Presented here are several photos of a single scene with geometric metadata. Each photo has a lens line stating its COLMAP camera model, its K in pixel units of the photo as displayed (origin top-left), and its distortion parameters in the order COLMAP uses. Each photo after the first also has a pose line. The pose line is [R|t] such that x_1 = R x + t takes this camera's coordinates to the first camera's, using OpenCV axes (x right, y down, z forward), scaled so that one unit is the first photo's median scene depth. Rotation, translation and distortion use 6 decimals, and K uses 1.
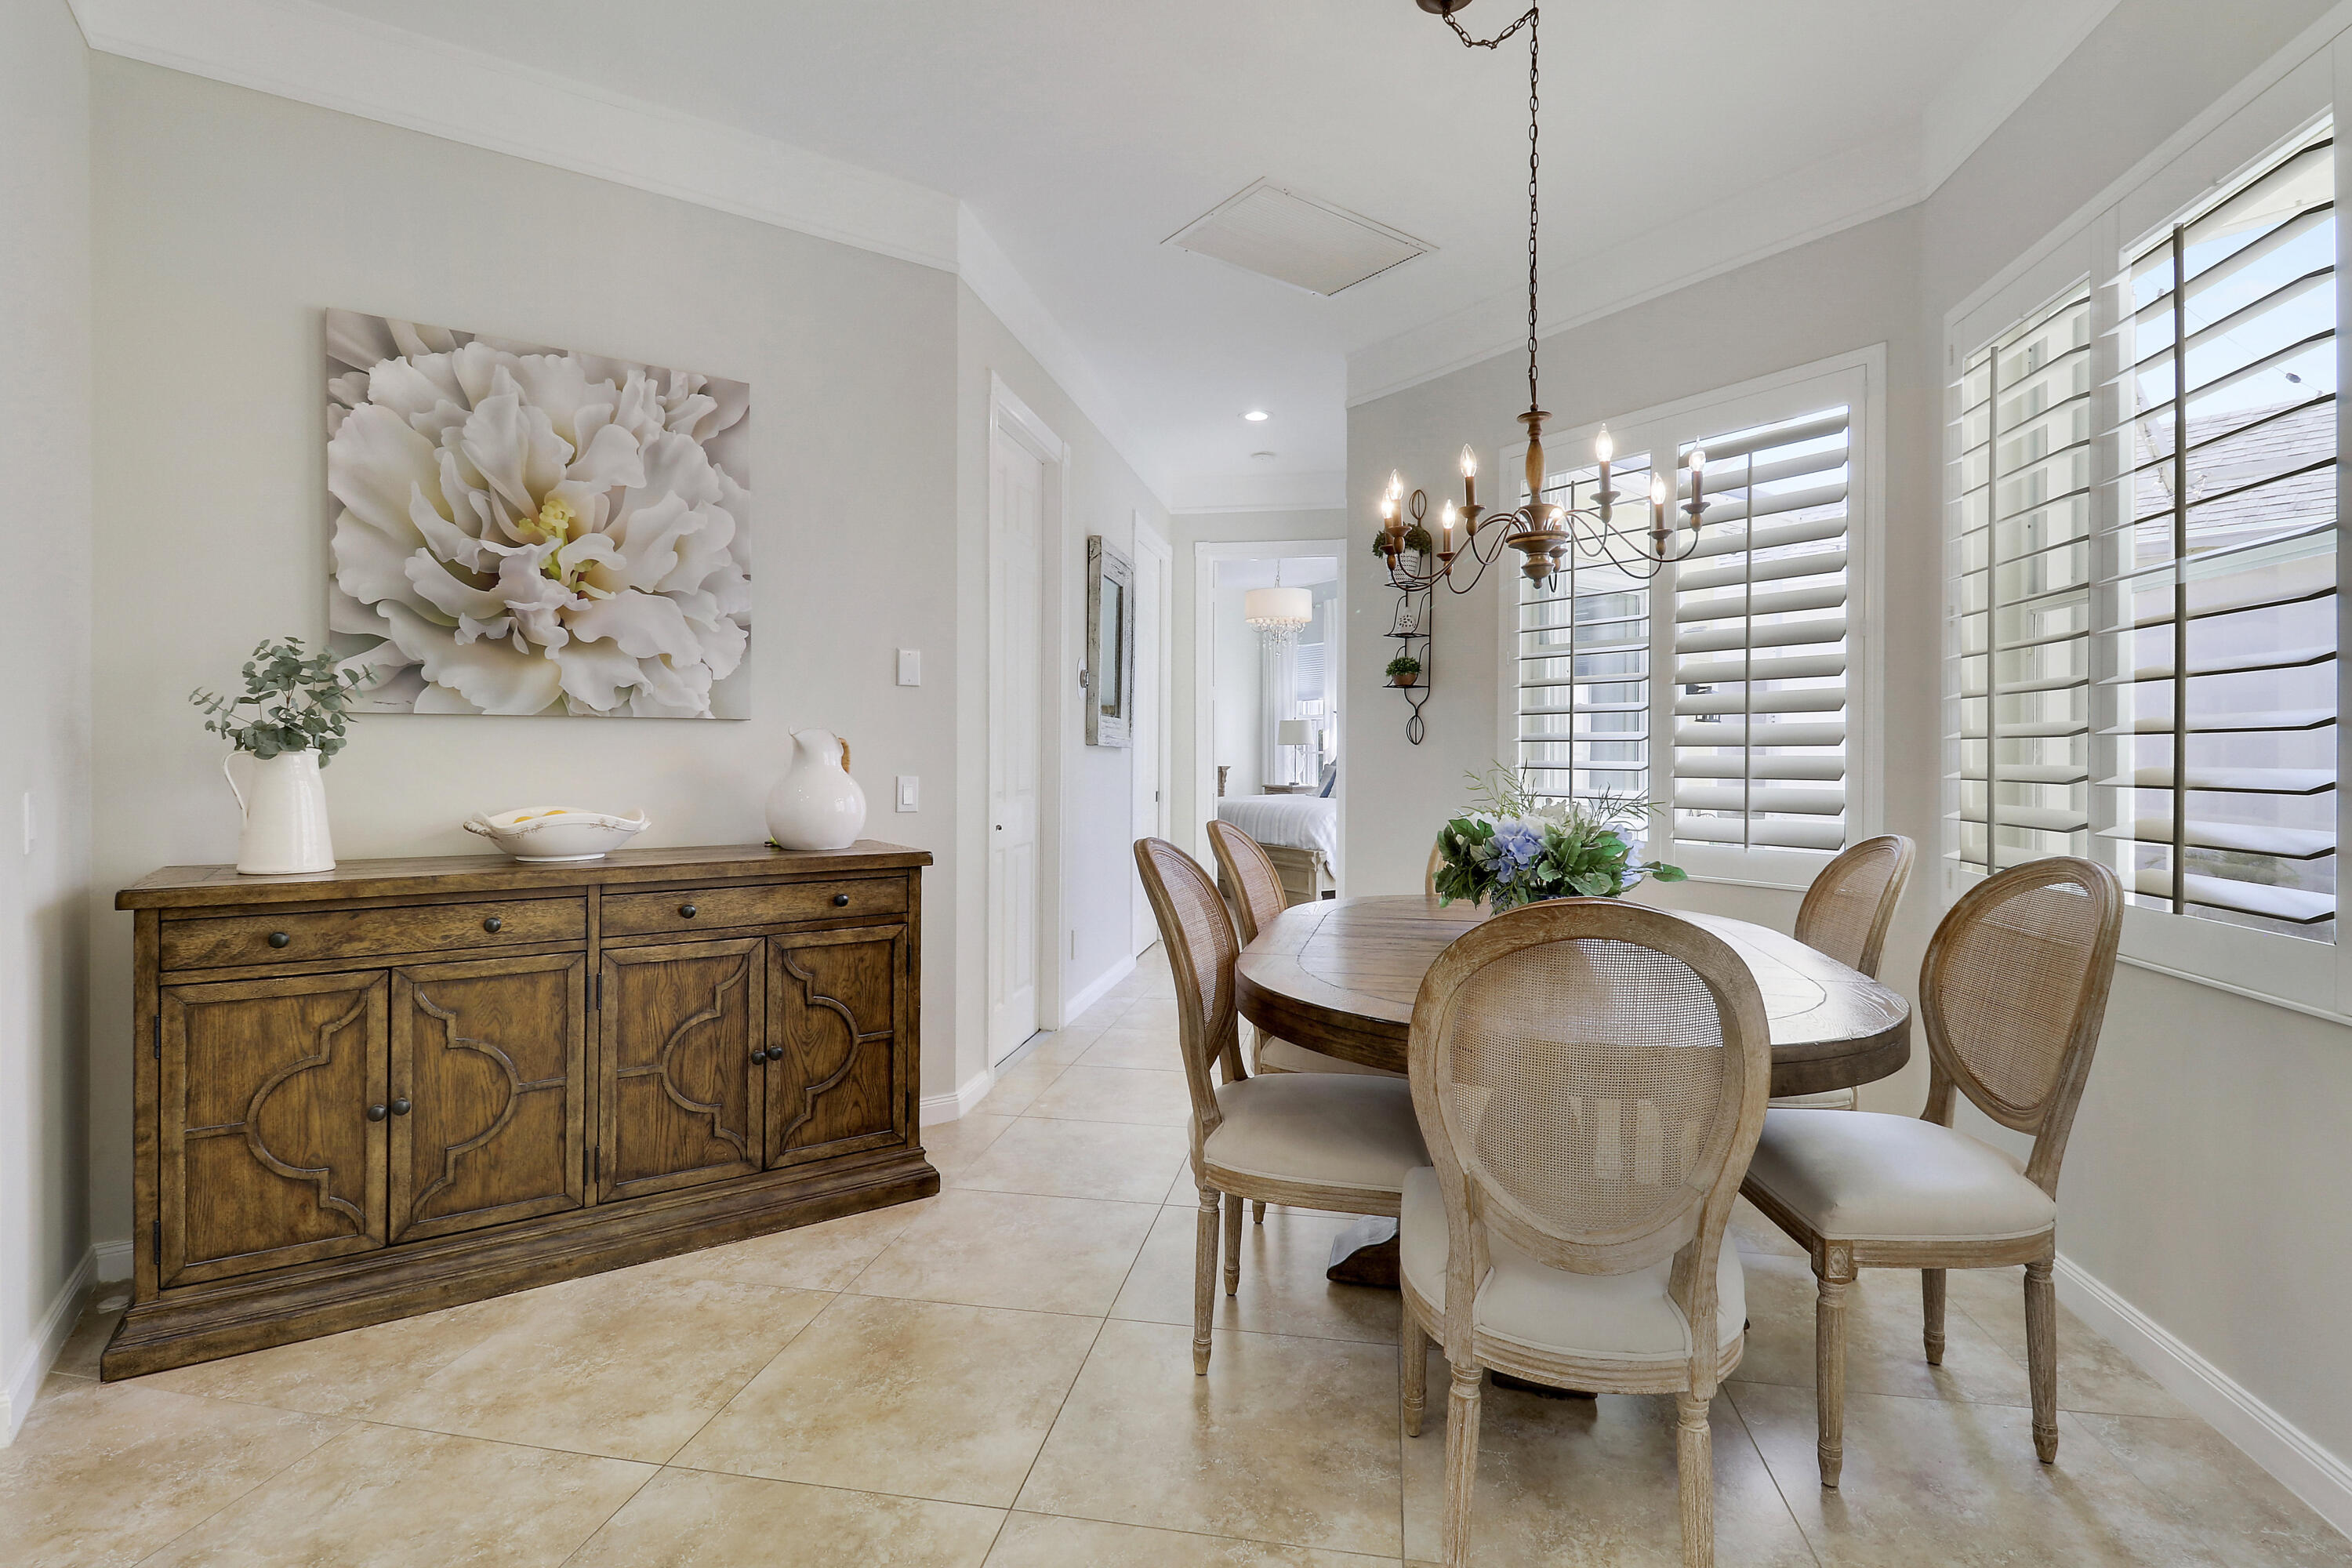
lens RADIAL K [[1087.3, 0, 1173.1], [0, 1087.3, 765.0], [0, 0, 1]] dist [-0.002182, -0.011873]
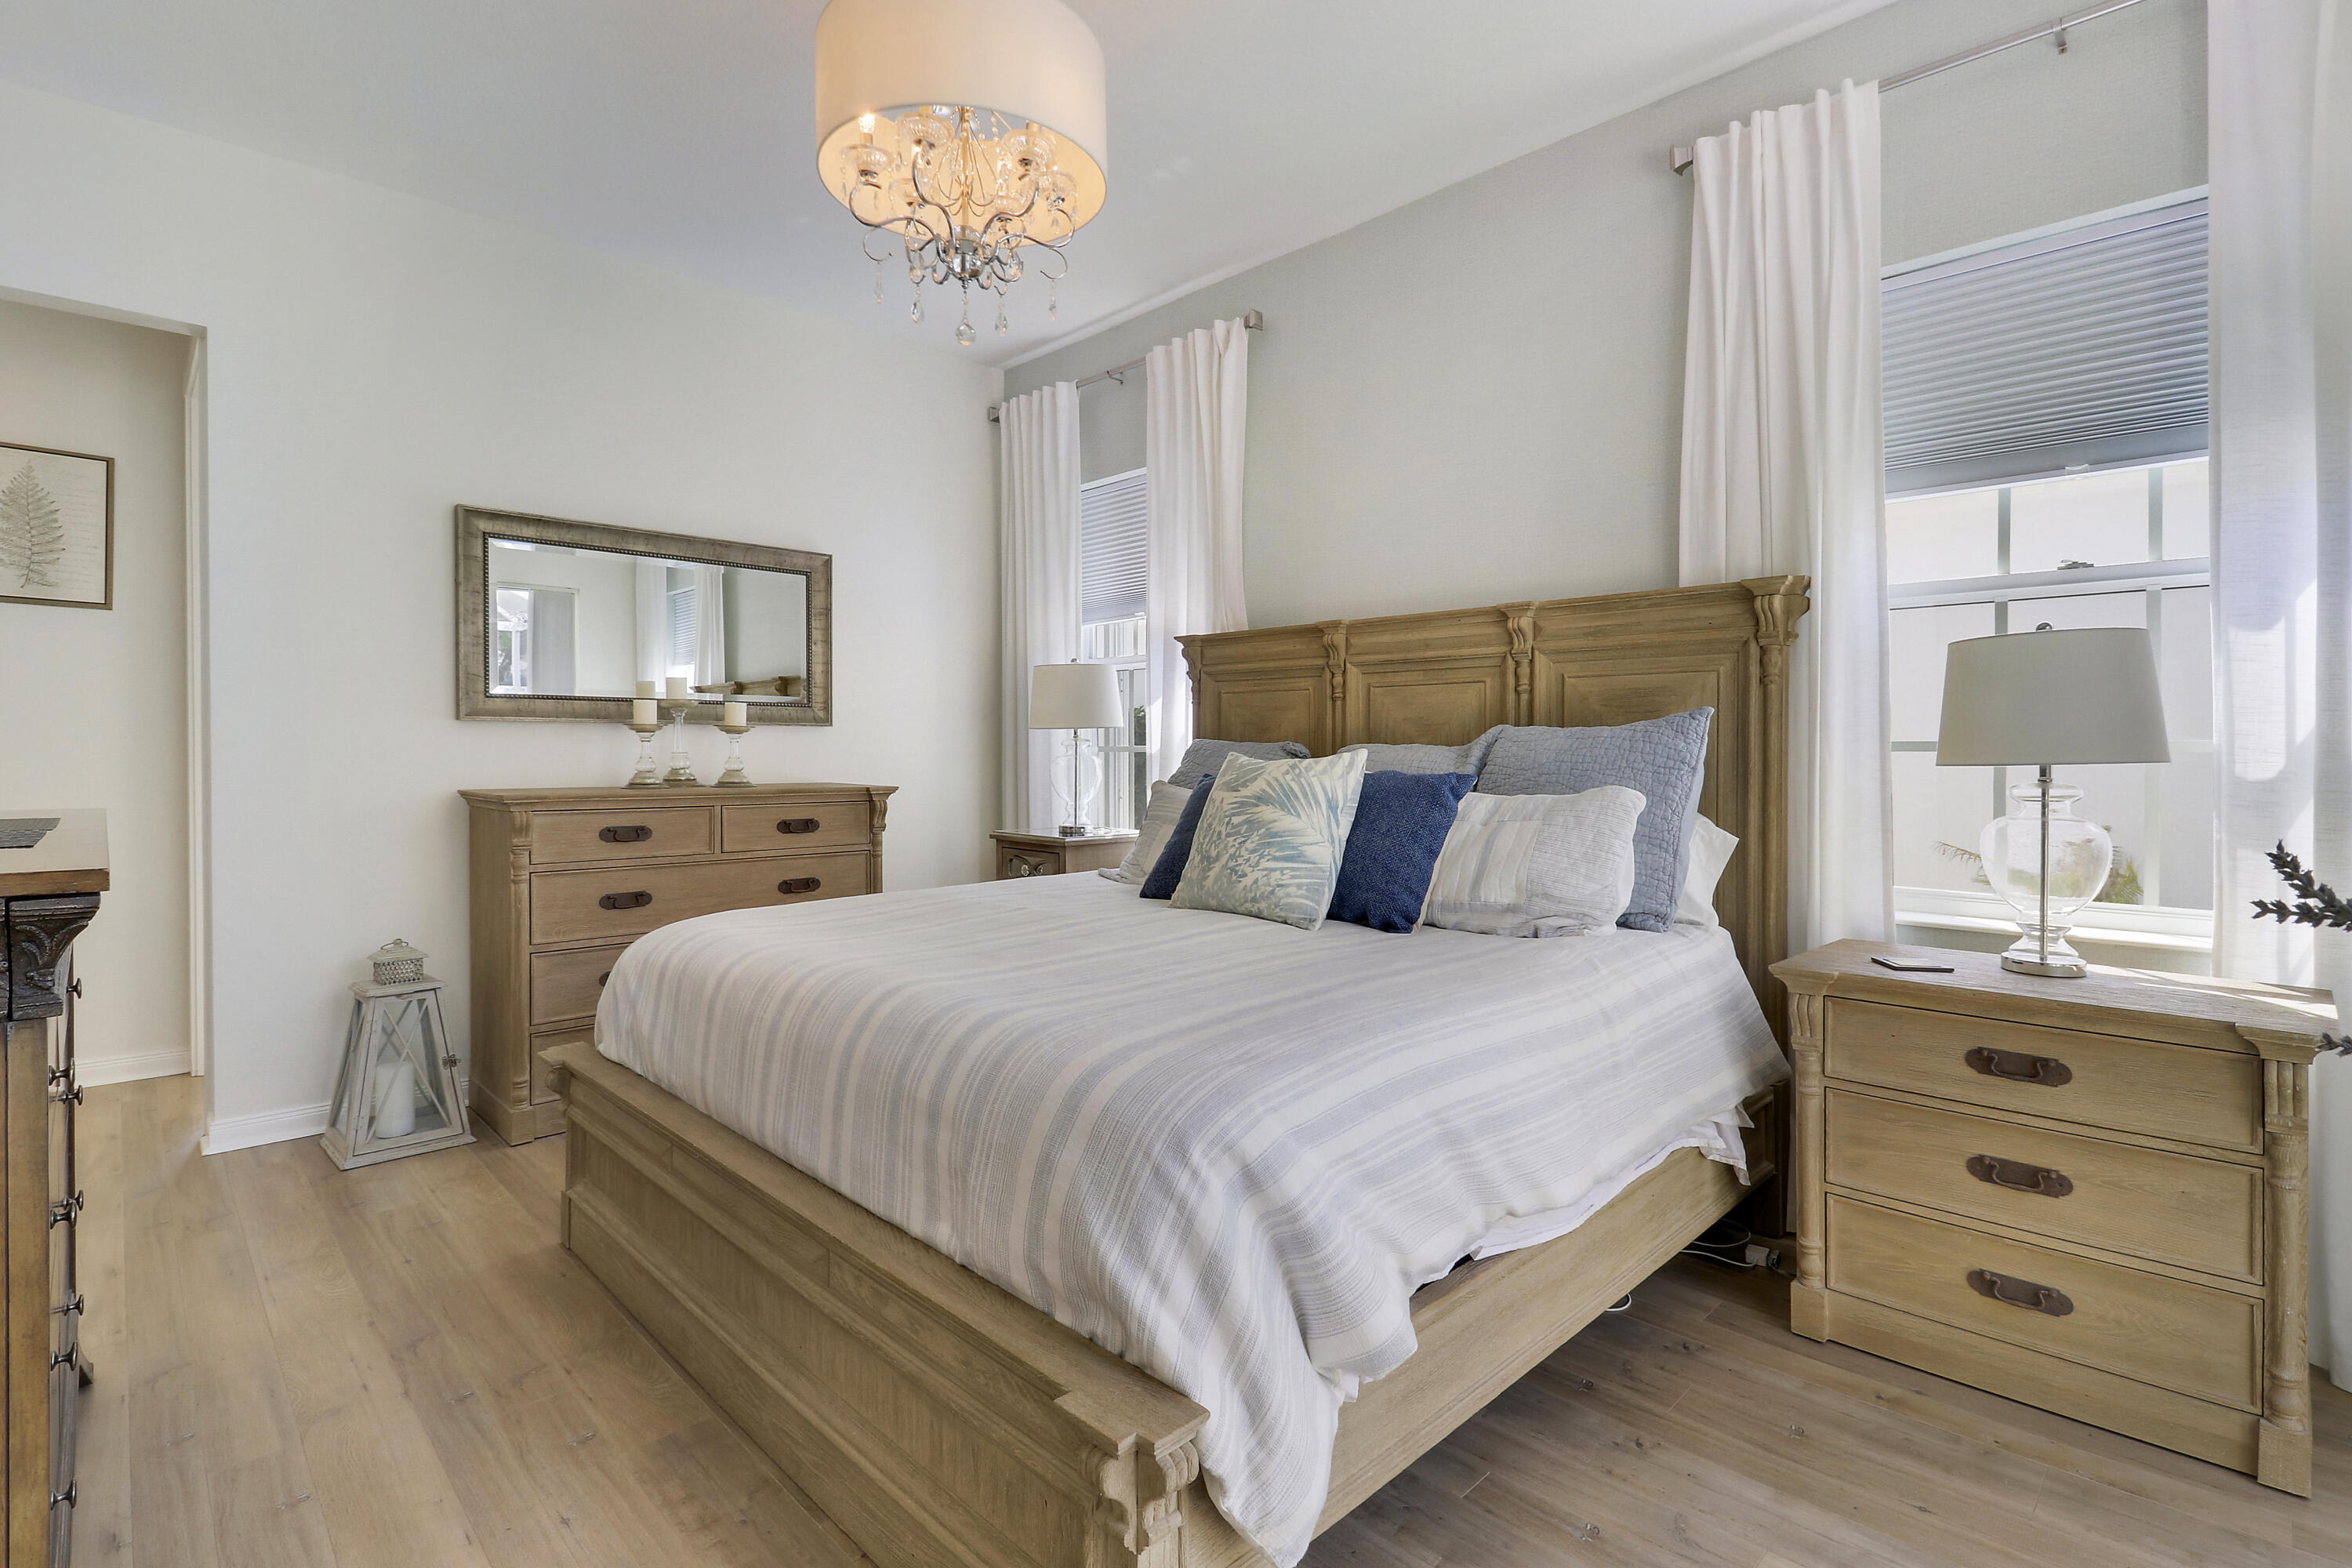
lens RADIAL K [[1087.3, 0, 1186.9], [0, 1087.3, 767.4], [0, 0, 1]] dist [-0.002182, -0.011873]
pose [[0.982895, -0.002403, 0.184152, 0.197962], [0.002176, 0.999997, 0.001437, -0.012712], [-0.184155, -0.001012, 0.982897, 1.519680]]
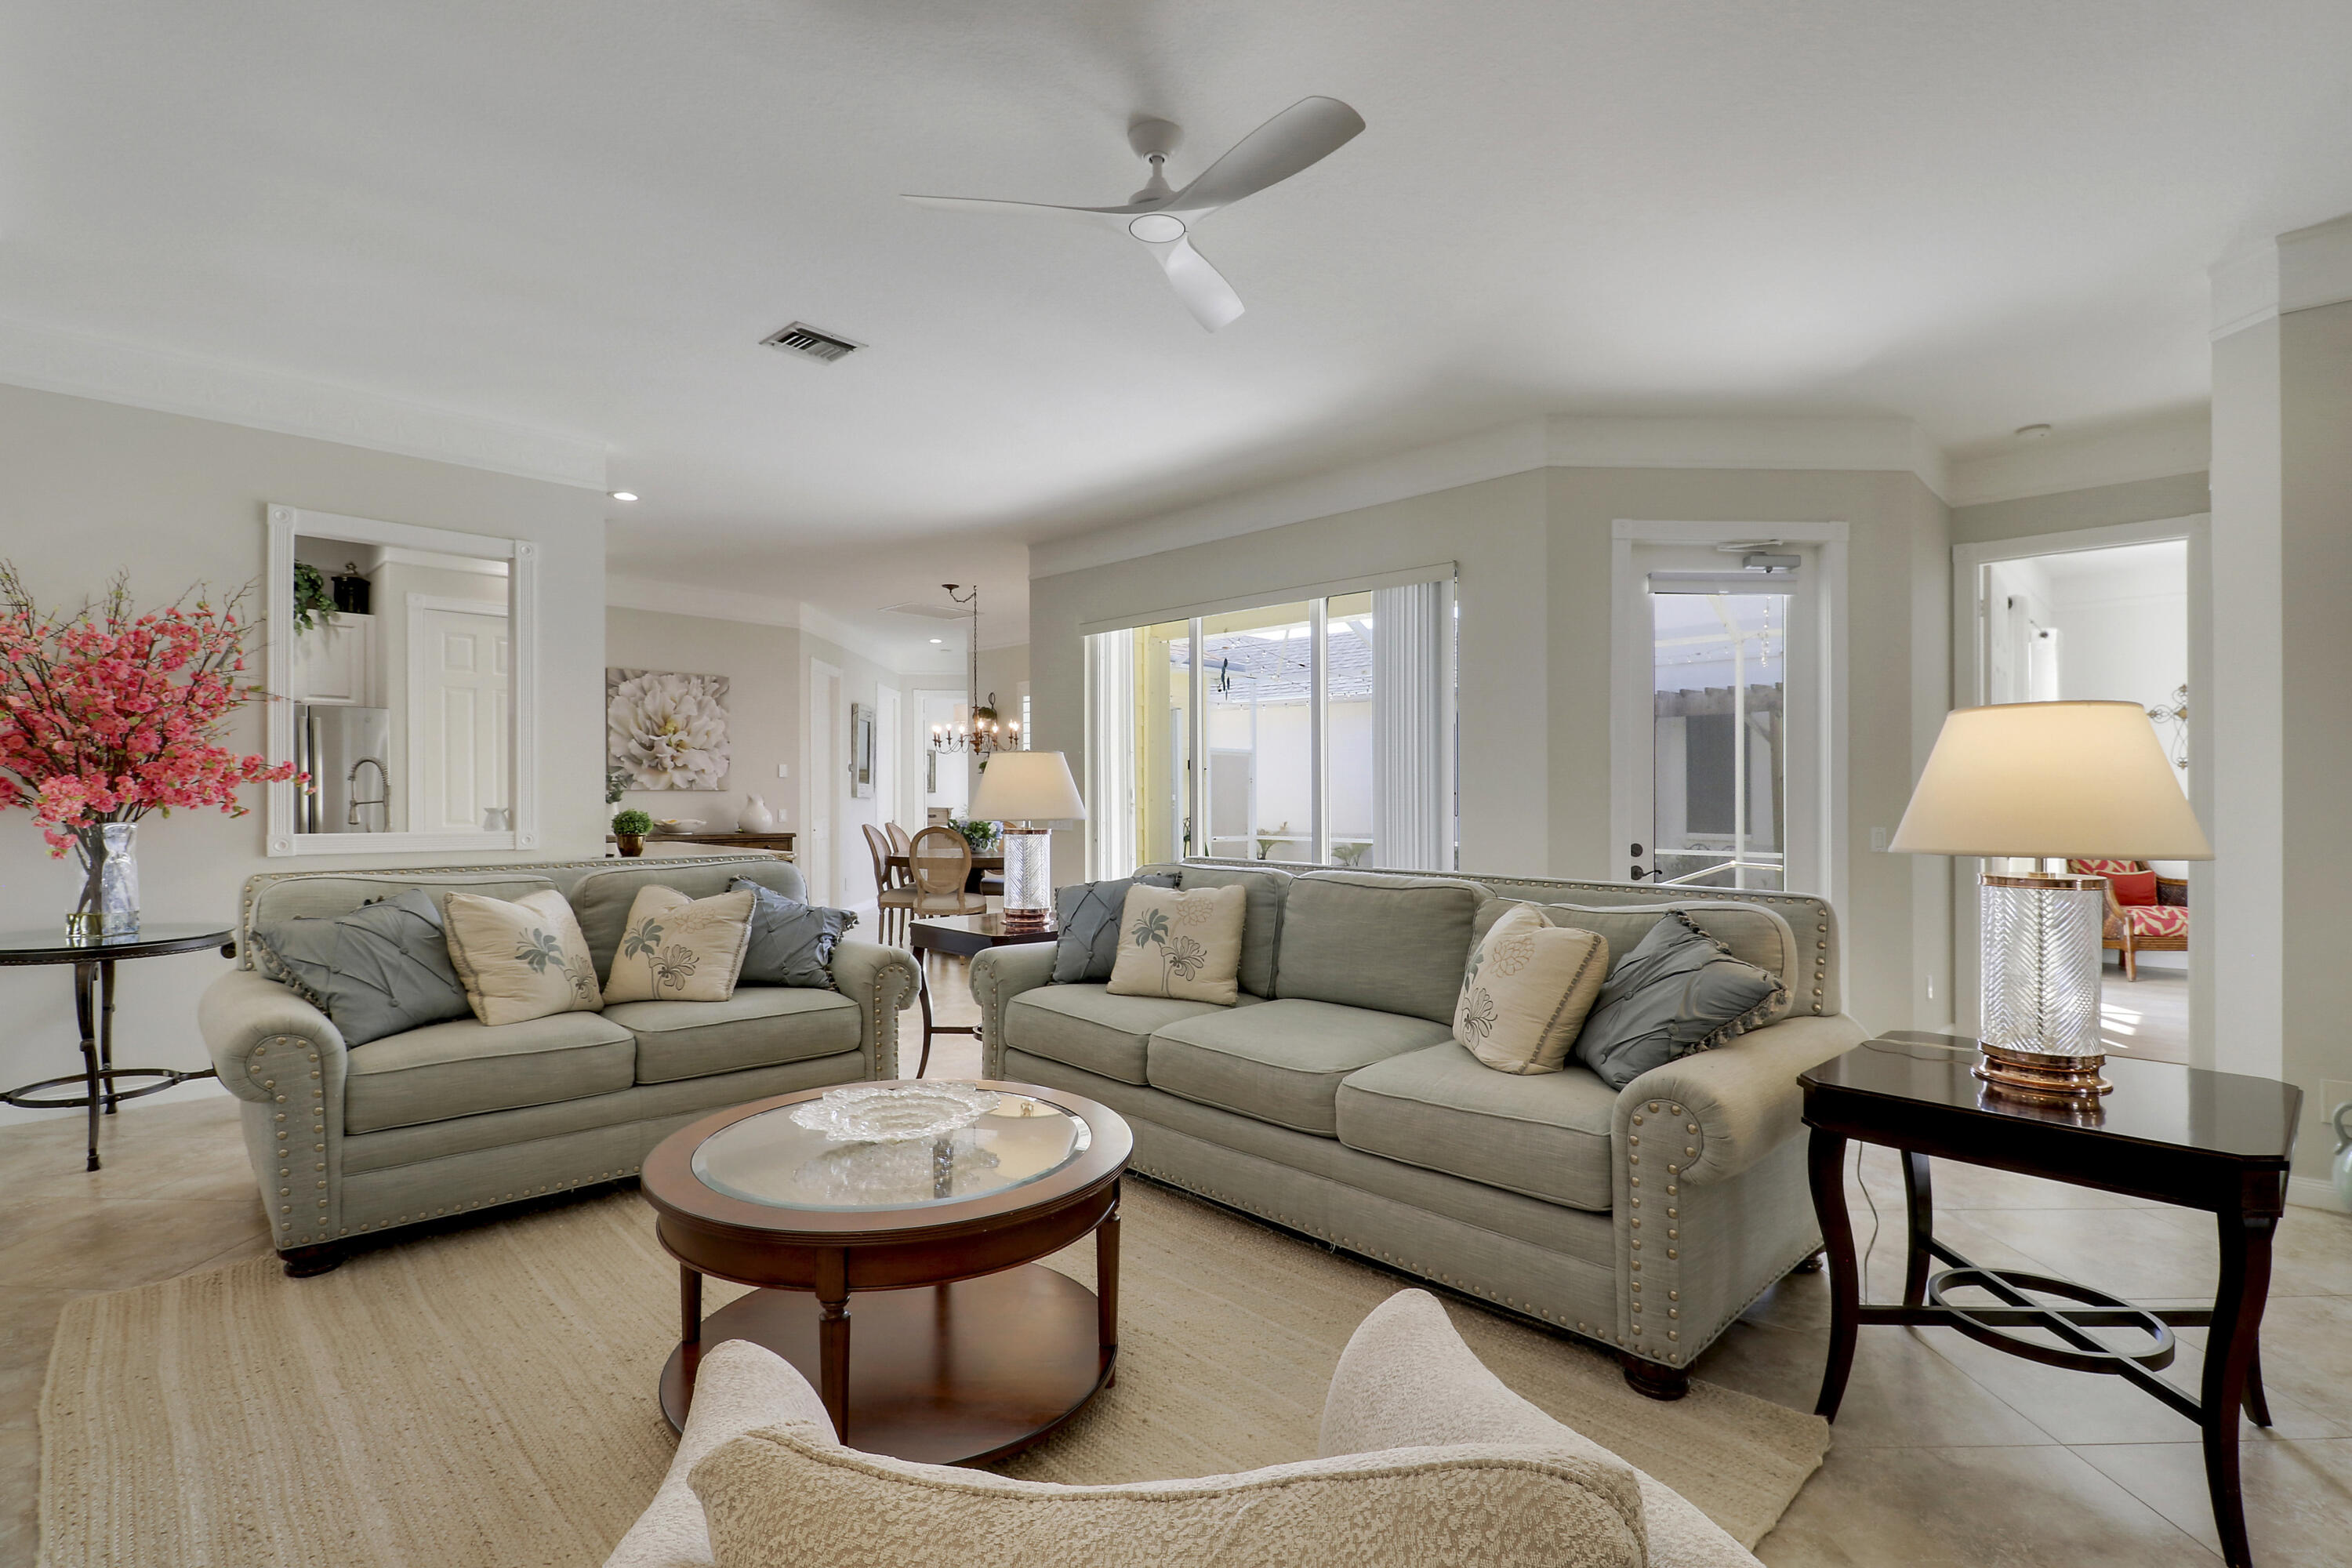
lens RADIAL K [[1087.3, 0, 1195.3], [0, 1087.3, 795.1], [0, 0, 1]] dist [-0.002182, -0.011873]
pose [[0.977384, 0.004122, 0.211432, 0.162009], [-0.002633, 0.999970, -0.007324, -0.008029], [-0.211456, 0.006602, 0.977365, -1.552084]]
